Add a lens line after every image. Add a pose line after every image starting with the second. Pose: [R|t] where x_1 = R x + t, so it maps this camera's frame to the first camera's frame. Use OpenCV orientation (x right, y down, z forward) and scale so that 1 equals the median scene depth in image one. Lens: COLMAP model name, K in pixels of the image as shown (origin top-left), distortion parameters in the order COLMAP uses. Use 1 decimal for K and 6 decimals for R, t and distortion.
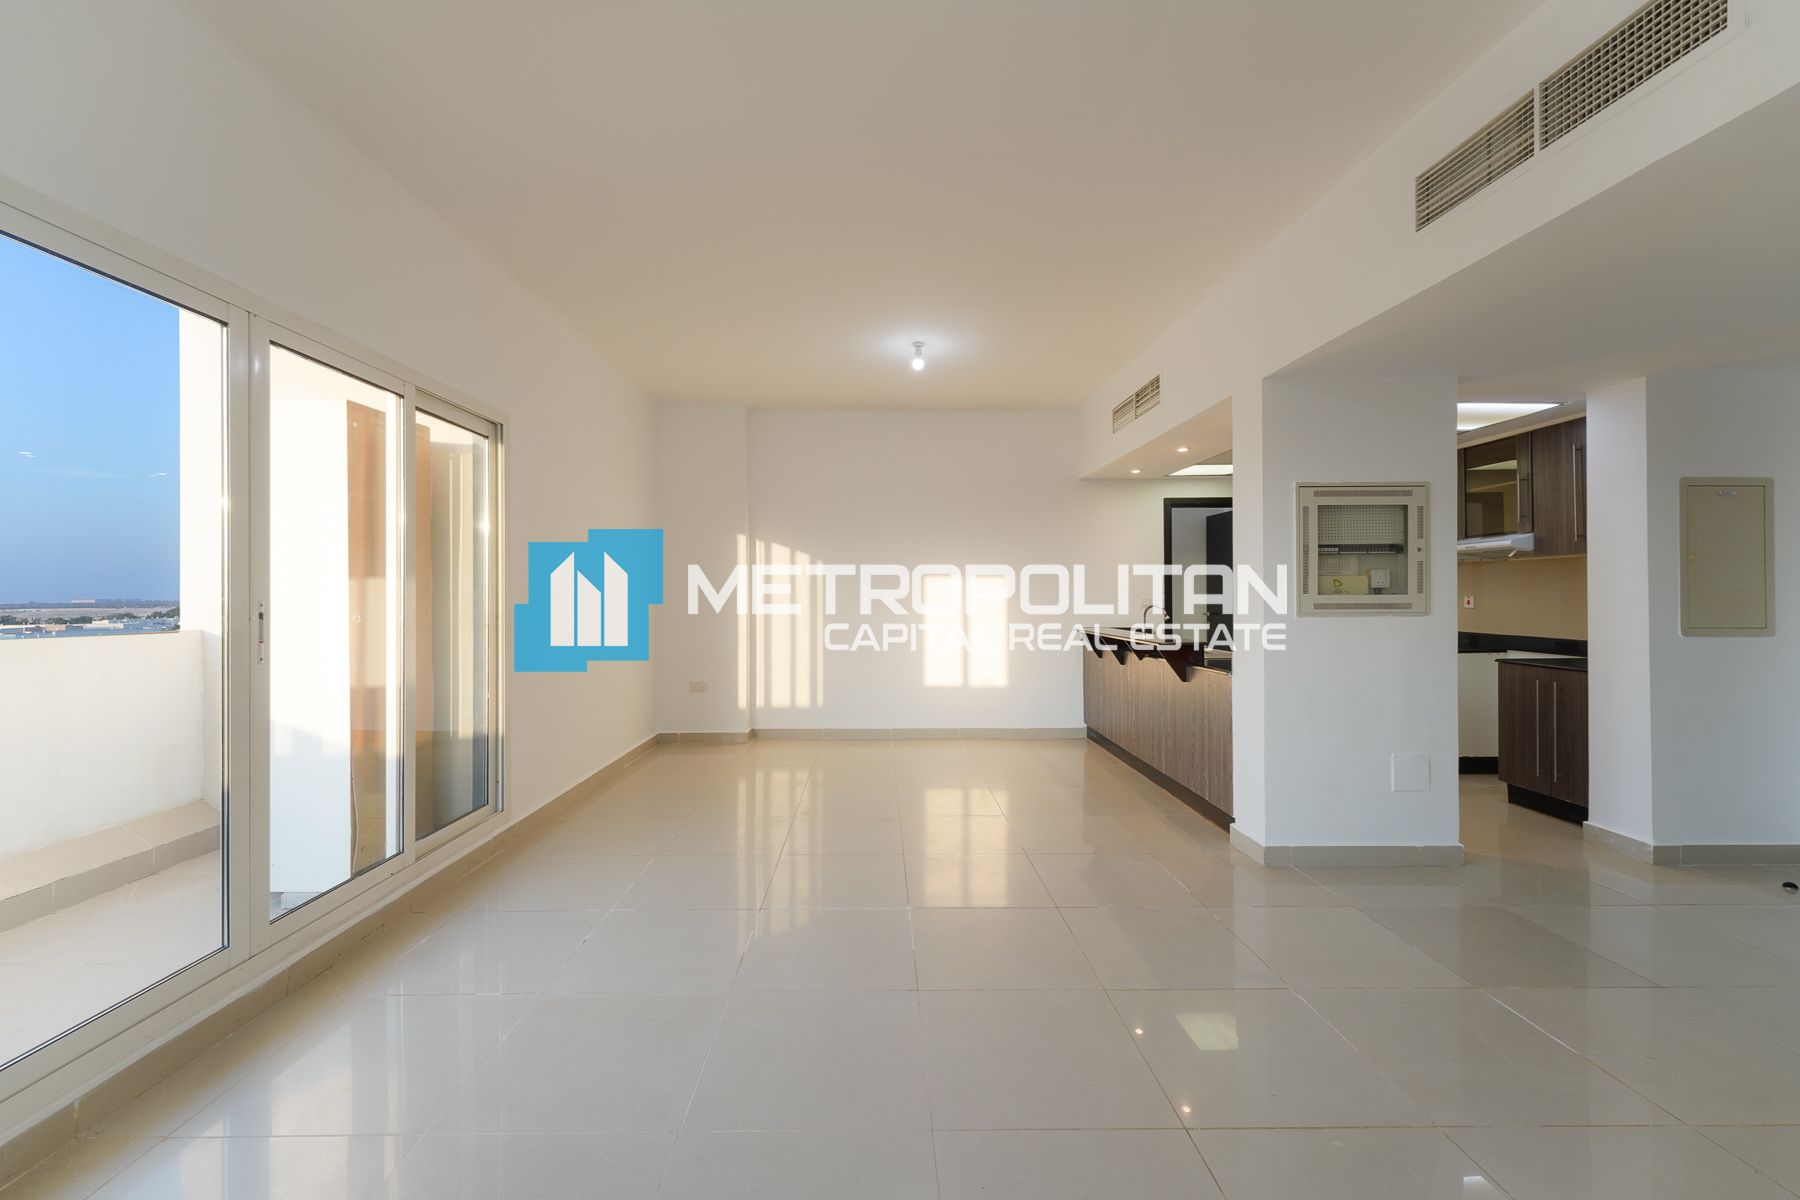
lens RADIAL K [[719.7, 0, 877.9], [0, 719.7, 593.9], [0, 0, 1]] dist [-0.000048, -0.000210]
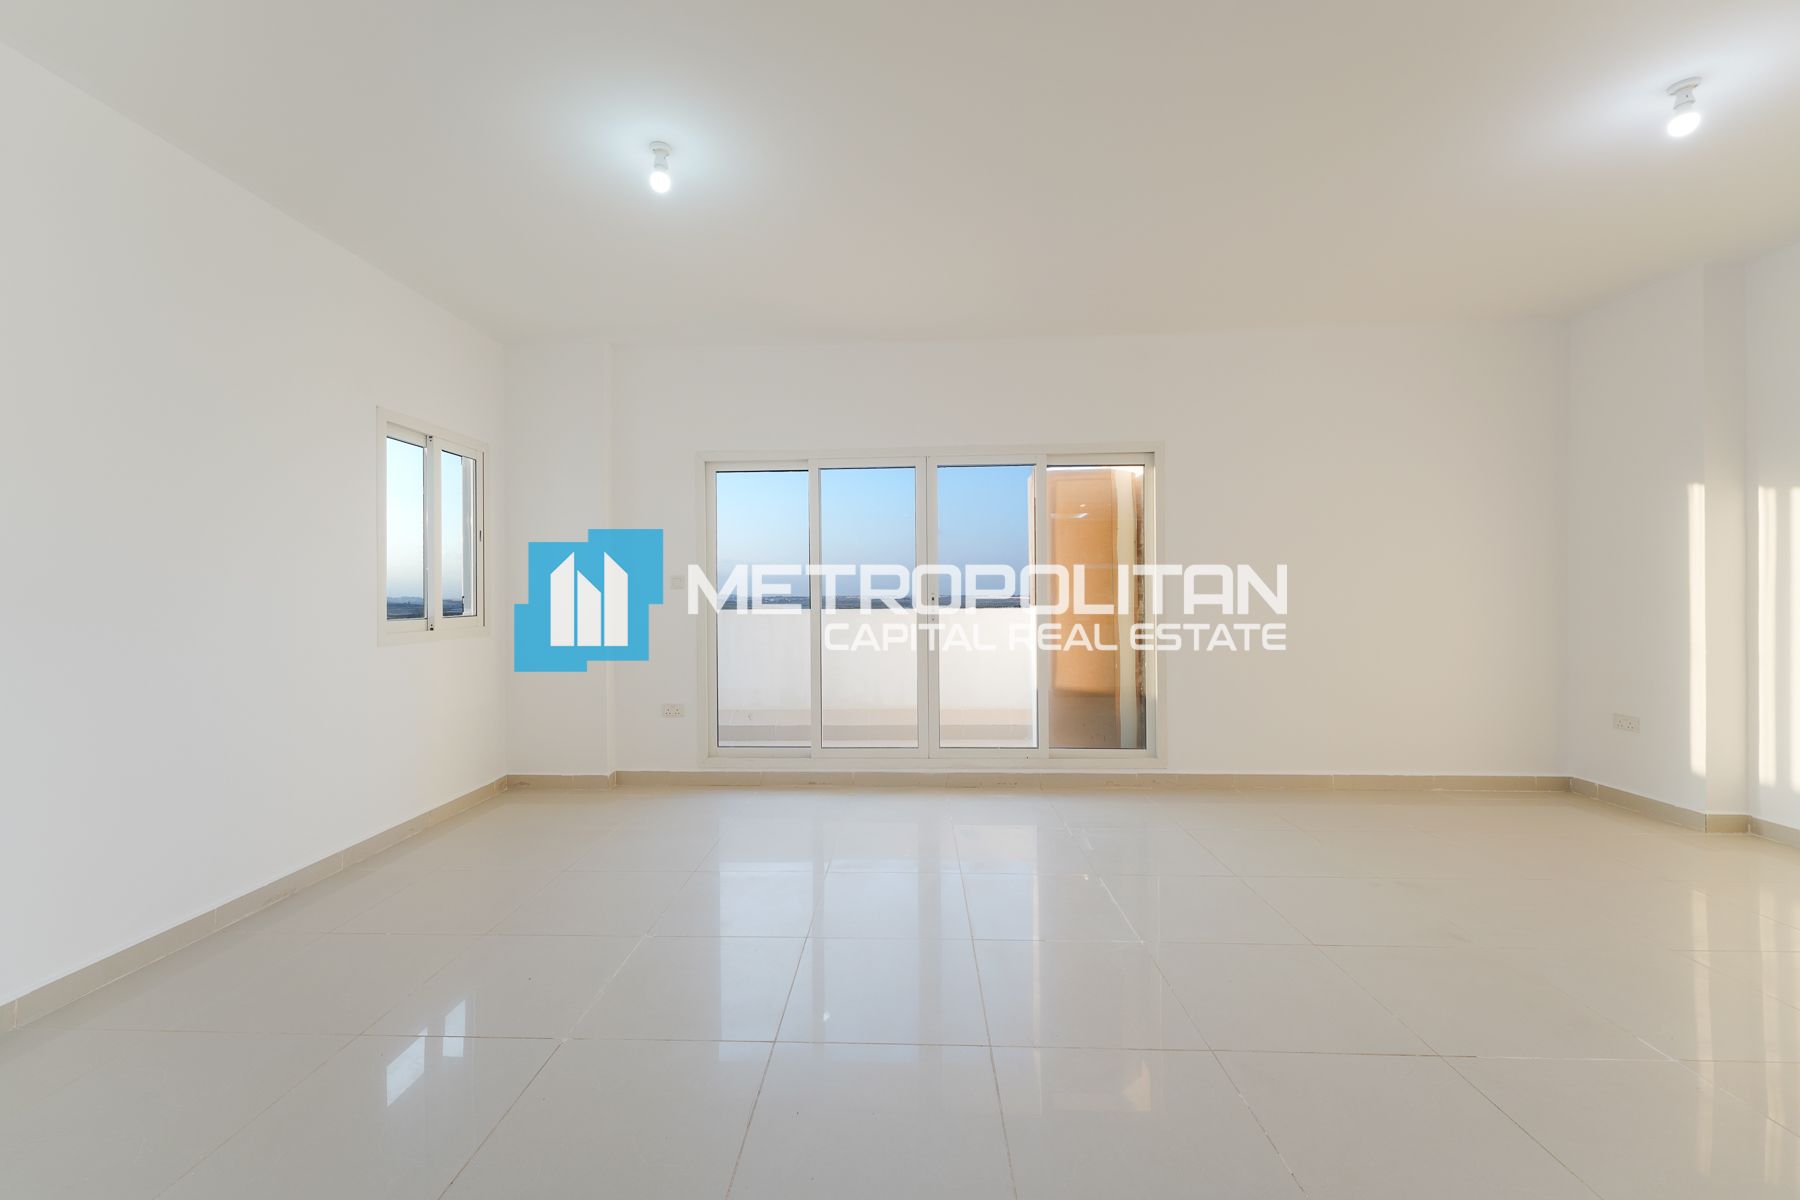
lens RADIAL K [[707.0, 0, 900.3], [0, 707.0, 593.1], [0, 0, 1]] dist [-0.000722, -0.000148]
pose [[-0.046204, 0.005933, -0.998914, 0.575337], [0.007569, 0.999956, 0.005589, 0.000567], [0.998903, -0.007302, -0.046247, 0.474494]]
